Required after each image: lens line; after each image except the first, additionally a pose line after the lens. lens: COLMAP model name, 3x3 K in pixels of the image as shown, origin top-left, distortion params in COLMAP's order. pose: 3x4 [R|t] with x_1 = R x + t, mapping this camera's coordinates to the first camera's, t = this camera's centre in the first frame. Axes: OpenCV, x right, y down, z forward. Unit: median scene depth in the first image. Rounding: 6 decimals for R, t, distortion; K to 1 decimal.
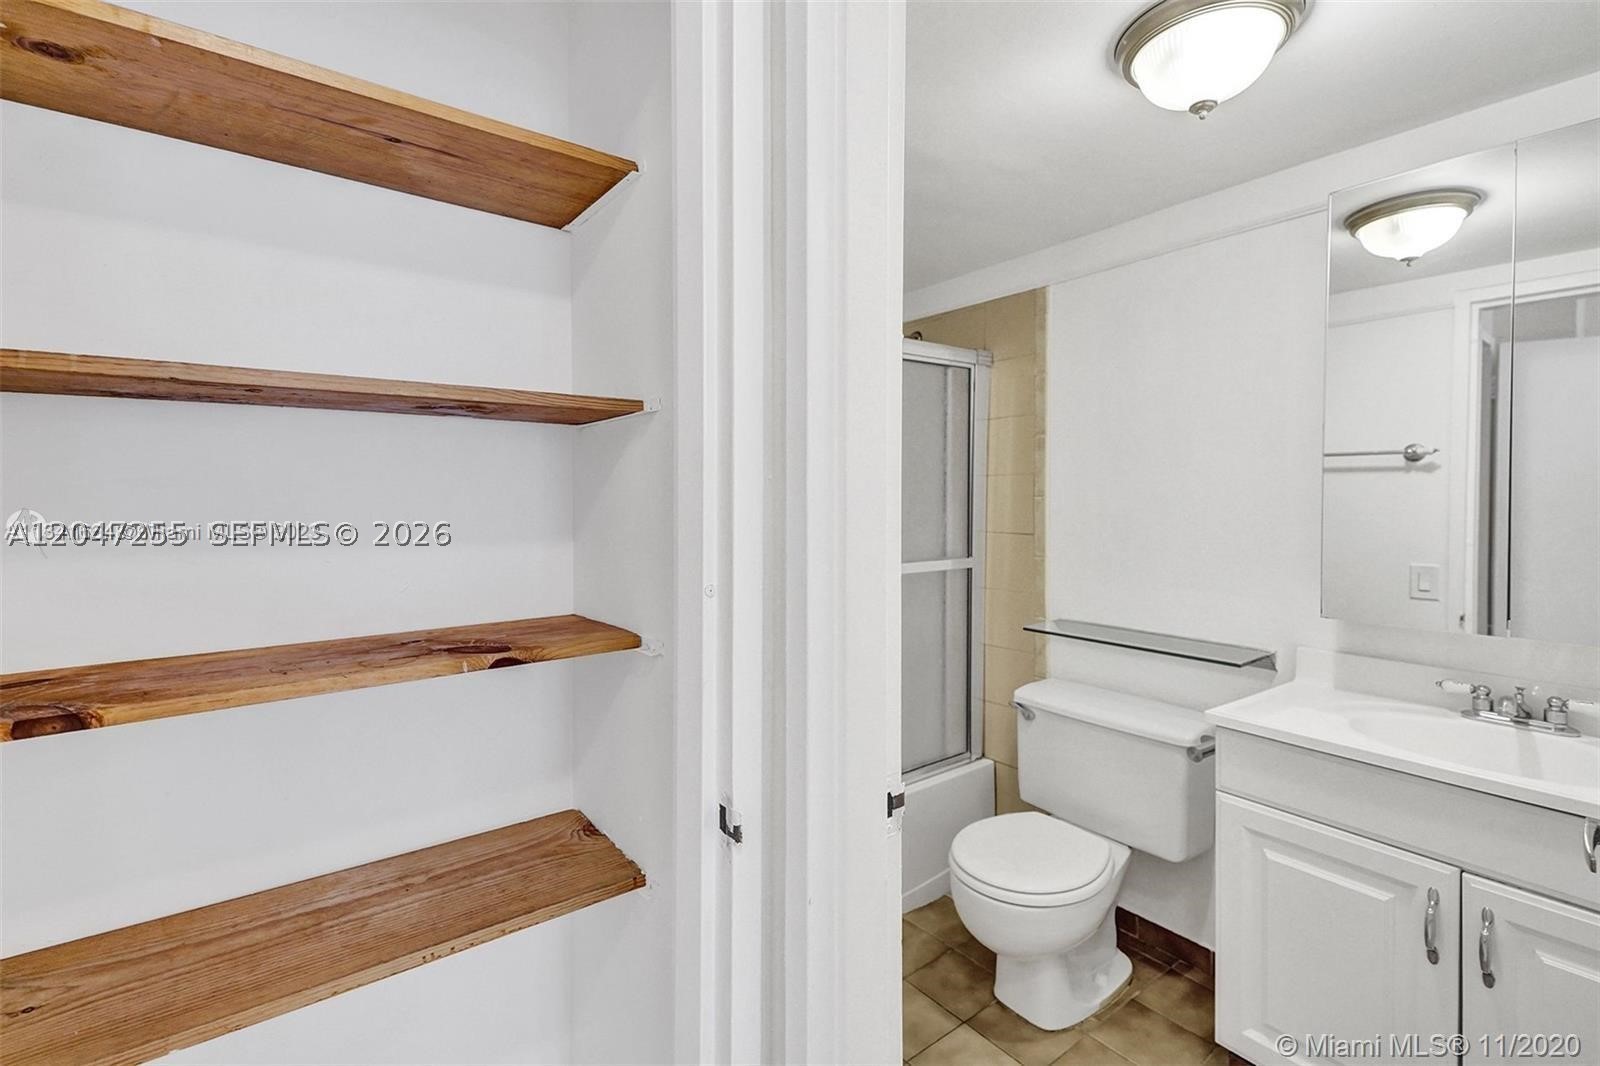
lens RADIAL K [[728.1, 0, 823.1], [0, 728.1, 503.6], [0, 0, 1]] dist [0.045812, -0.012322]
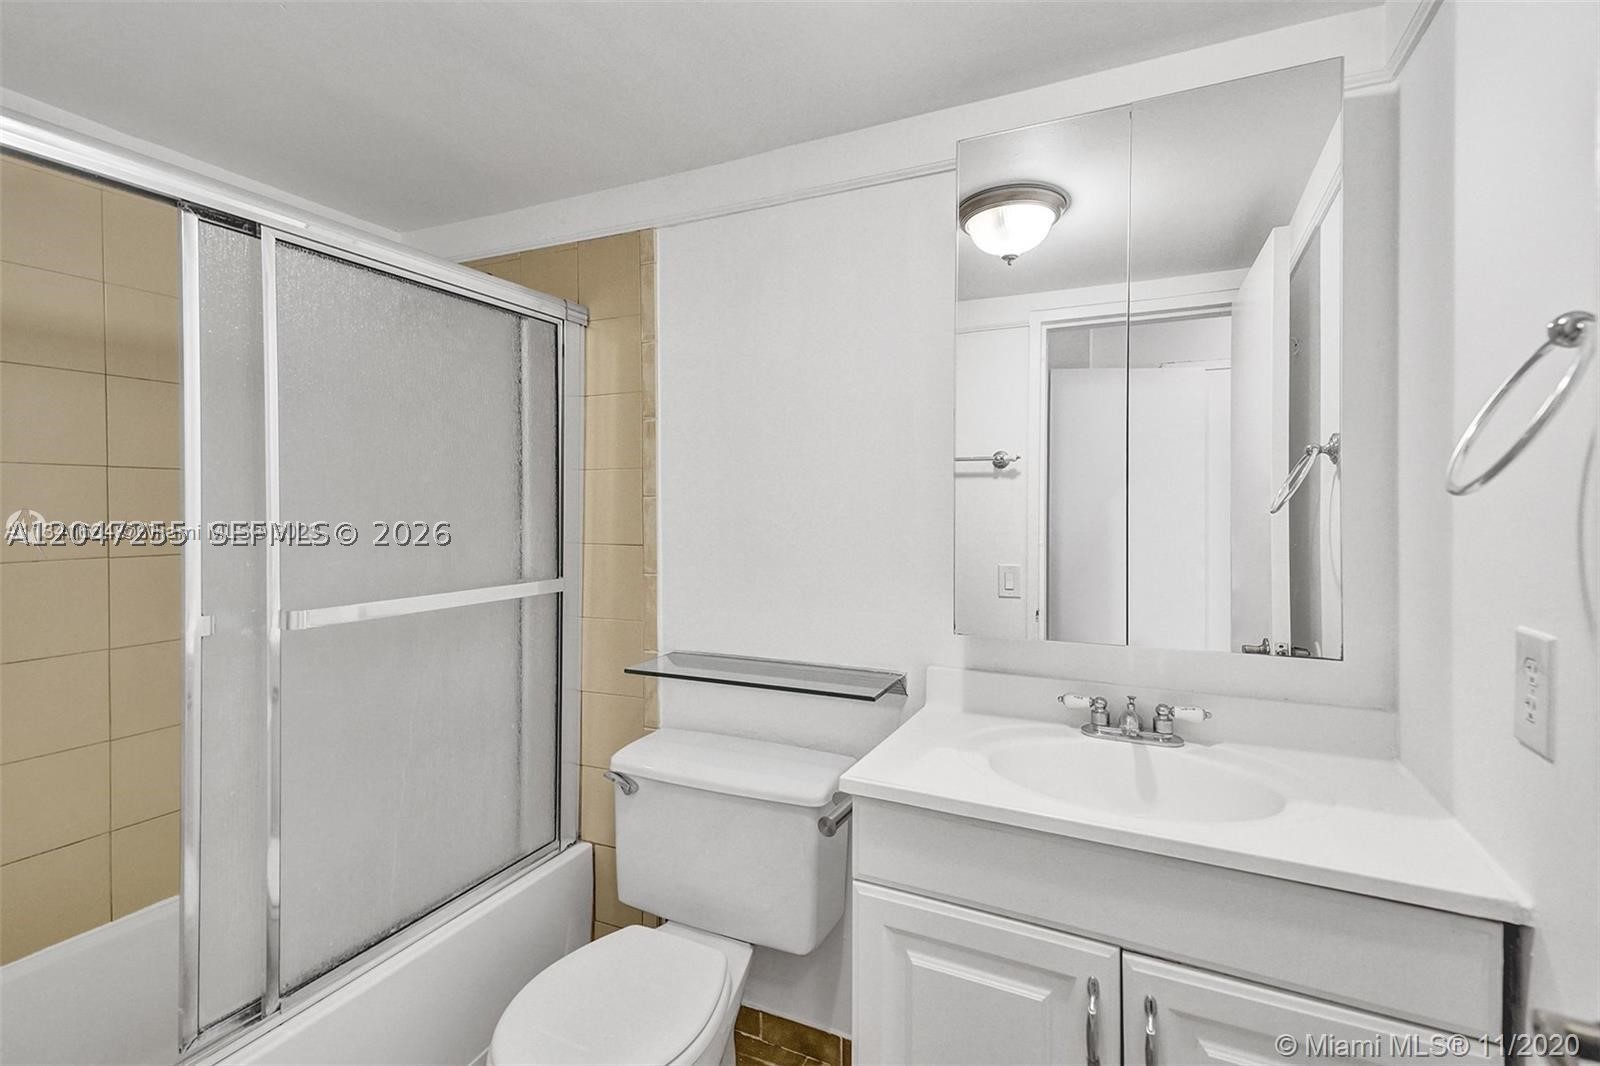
lens RADIAL K [[728.1, 0, 790.6], [0, 728.1, 523.6], [0, 0, 1]] dist [0.045812, -0.012322]
pose [[0.907842, -0.011018, 0.419168, 0.112039], [0.006512, 0.999905, 0.012178, 0.010813], [-0.419262, -0.008326, 0.907827, 0.241409]]
